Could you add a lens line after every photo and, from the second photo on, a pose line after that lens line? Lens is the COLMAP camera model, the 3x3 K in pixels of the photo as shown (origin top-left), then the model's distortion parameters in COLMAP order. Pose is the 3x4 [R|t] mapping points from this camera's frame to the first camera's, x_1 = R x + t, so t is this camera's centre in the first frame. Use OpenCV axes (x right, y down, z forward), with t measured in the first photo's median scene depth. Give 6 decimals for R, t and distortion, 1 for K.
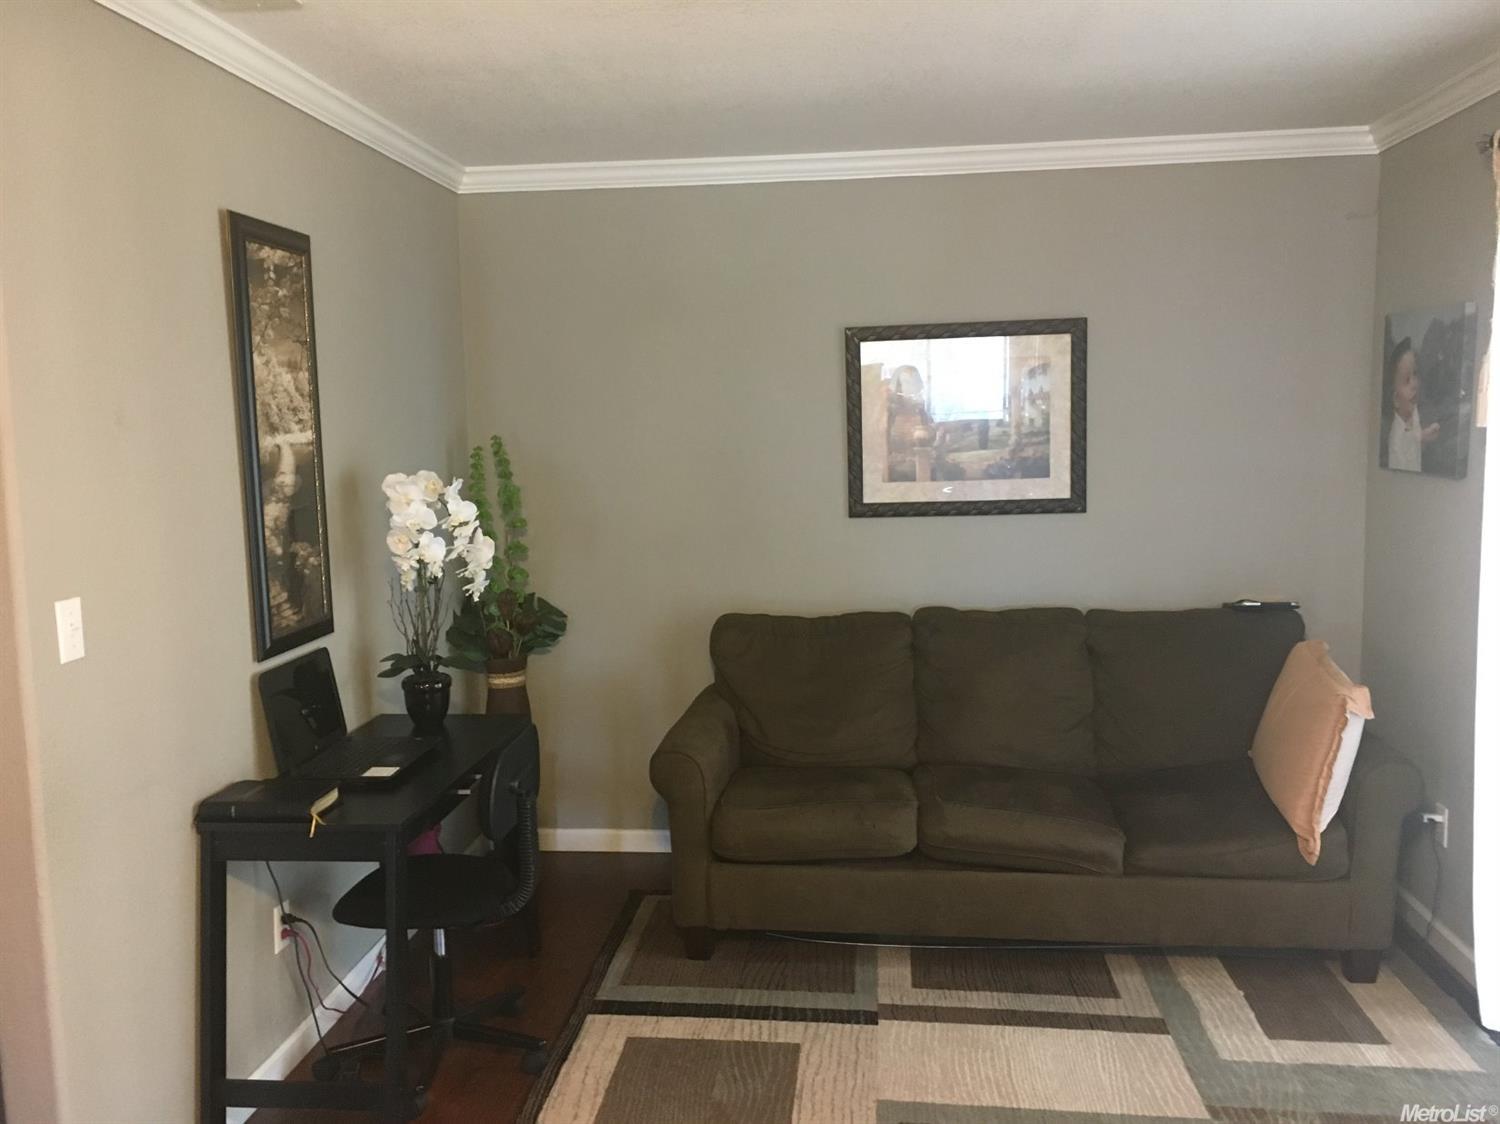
lens RADIAL K [[1258.4, 0, 743.4], [0, 1258.4, 566.2], [0, 0, 1]] dist [0.042954, -0.002248]
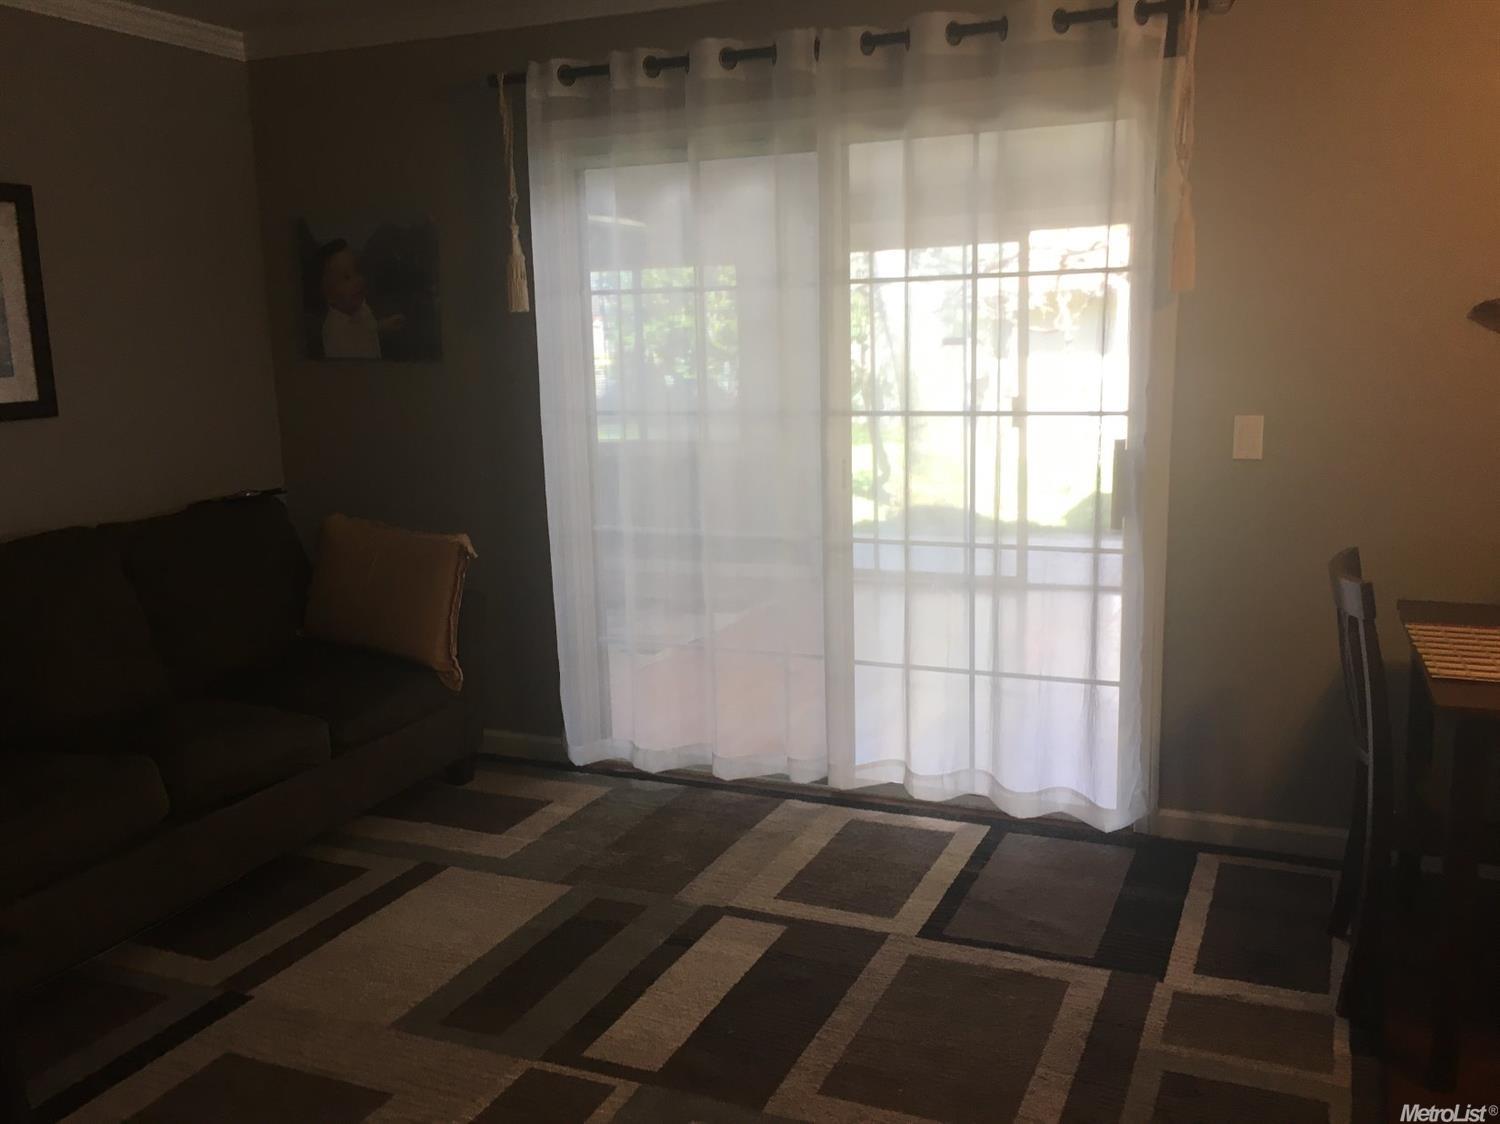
lens RADIAL K [[1280.6, 0, 750.0], [0, 1280.6, 562.0], [0, 0, 1]] dist [0.010213, -0.003688]
pose [[0.288514, -0.161252, 0.943799, -0.537783], [0.120554, 0.983990, 0.131267, -0.003716], [-0.949856, 0.075906, 0.303334, 0.364329]]
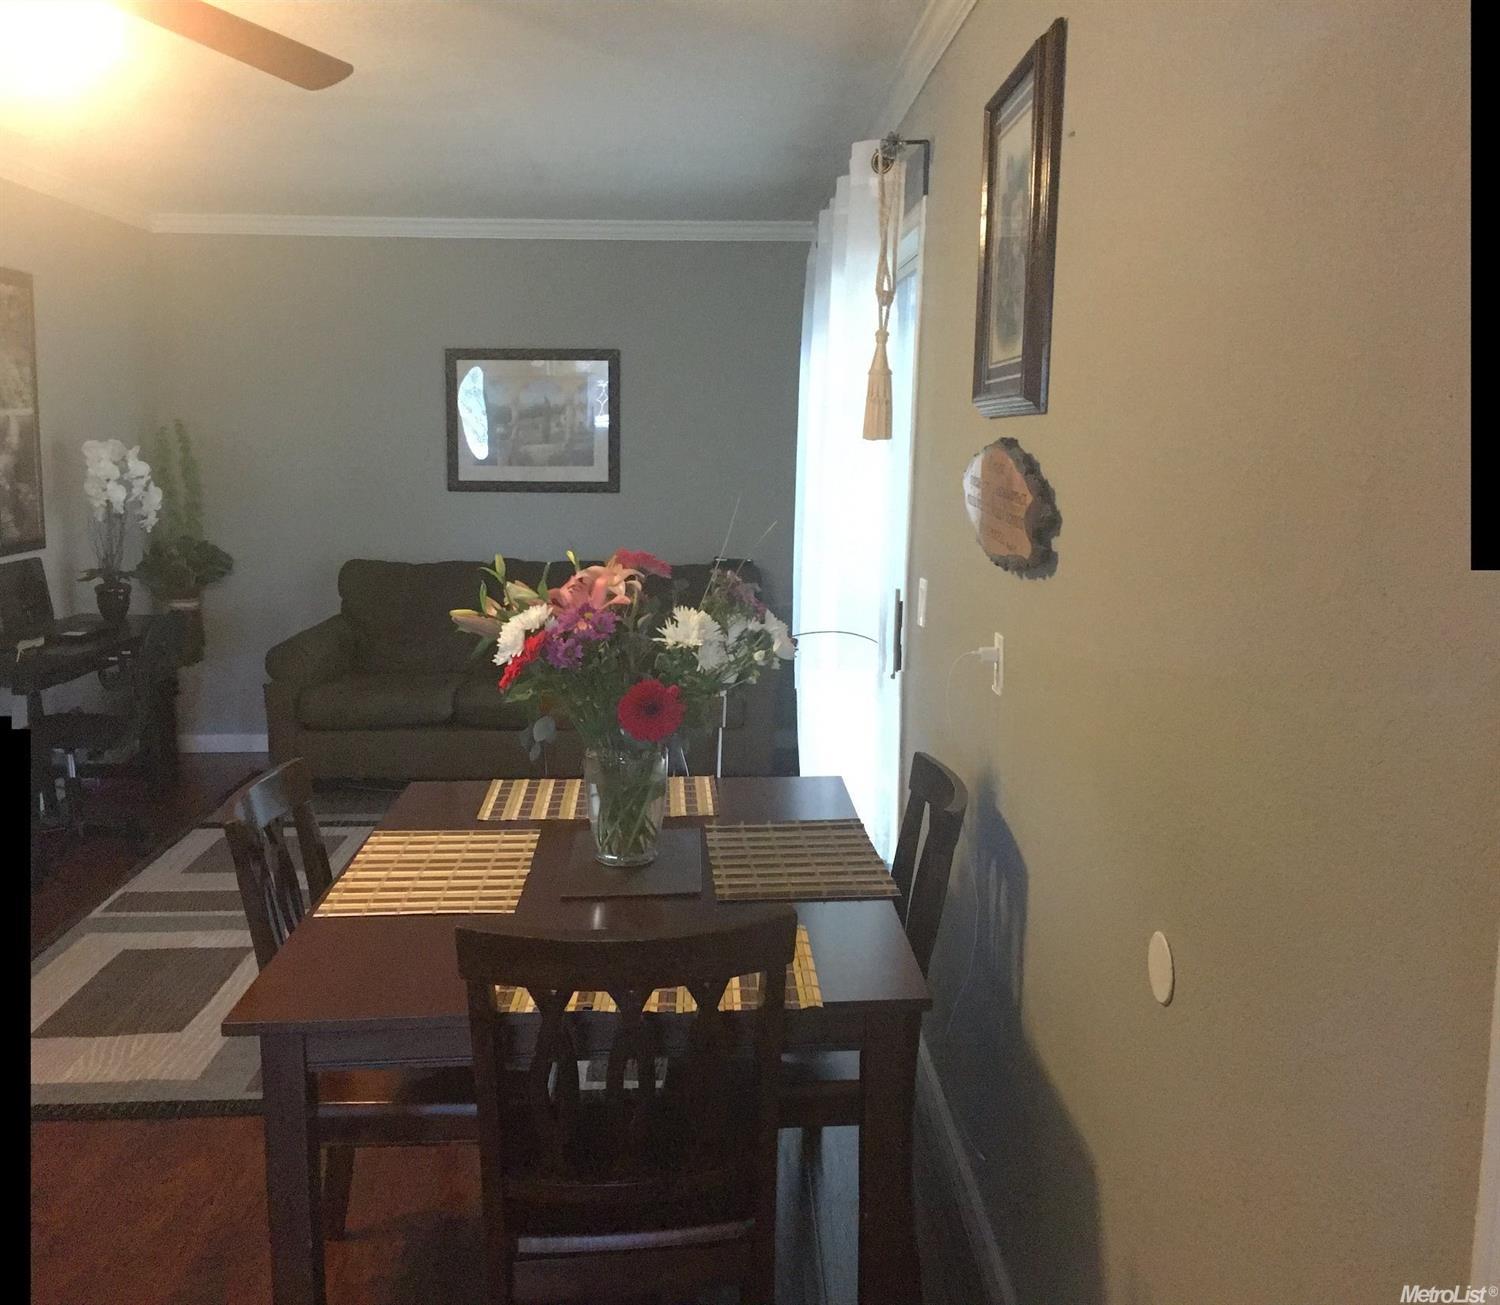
lens RADIAL K [[1392.9, 0, 635.6], [0, 1392.9, 648.3], [0, 0, 1]] dist [0.018629, 0.011481]
pose [[0.997348, 0.027893, 0.067217, 0.238392], [-0.030672, 0.998702, 0.040665, 0.078284], [-0.065996, -0.042618, 0.996909, -0.629154]]
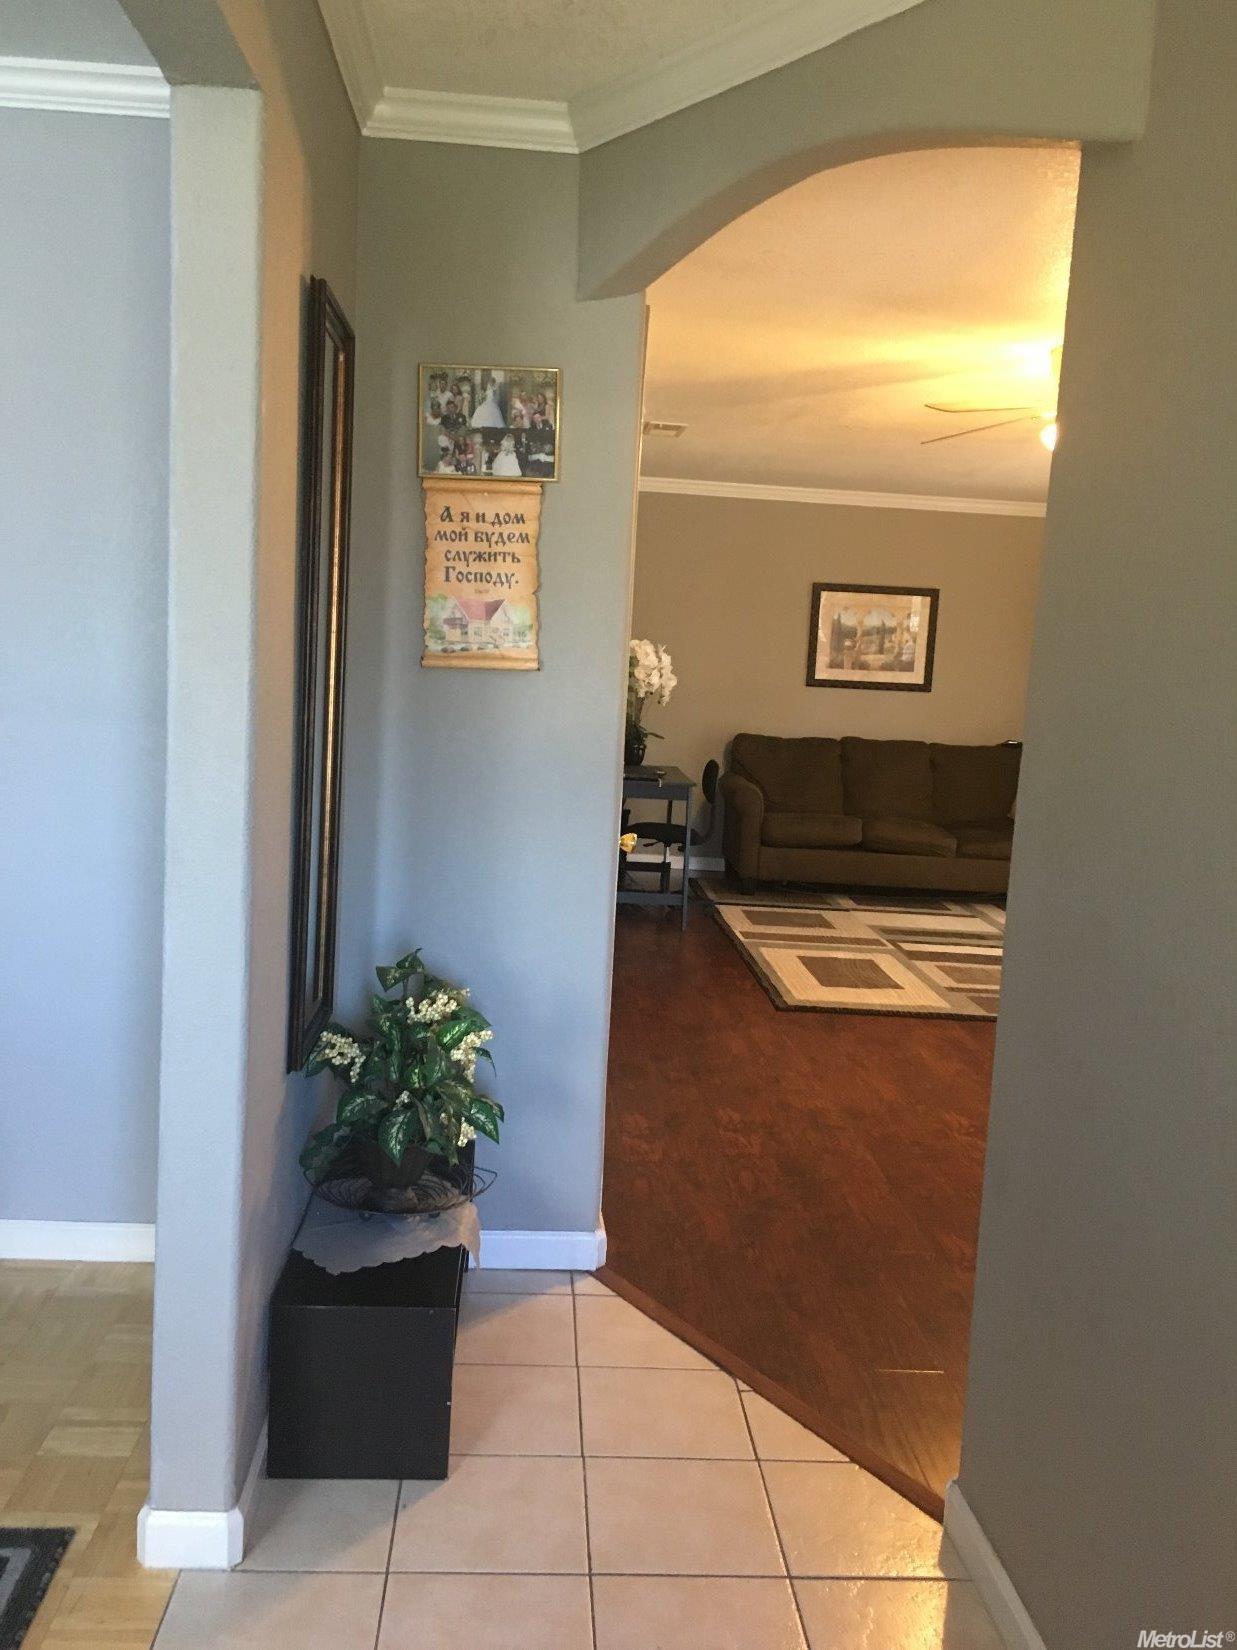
lens RADIAL K [[1384.3, 0, 618.5], [0, 1384.3, 825.0], [0, 0, 1]] dist [0.042954, -0.002248]
pose [[0.982082, 0.058211, 0.179240, -0.672127], [-0.060632, 0.998128, 0.008051, 0.205308], [-0.178435, -0.018774, 0.983772, -1.177982]]
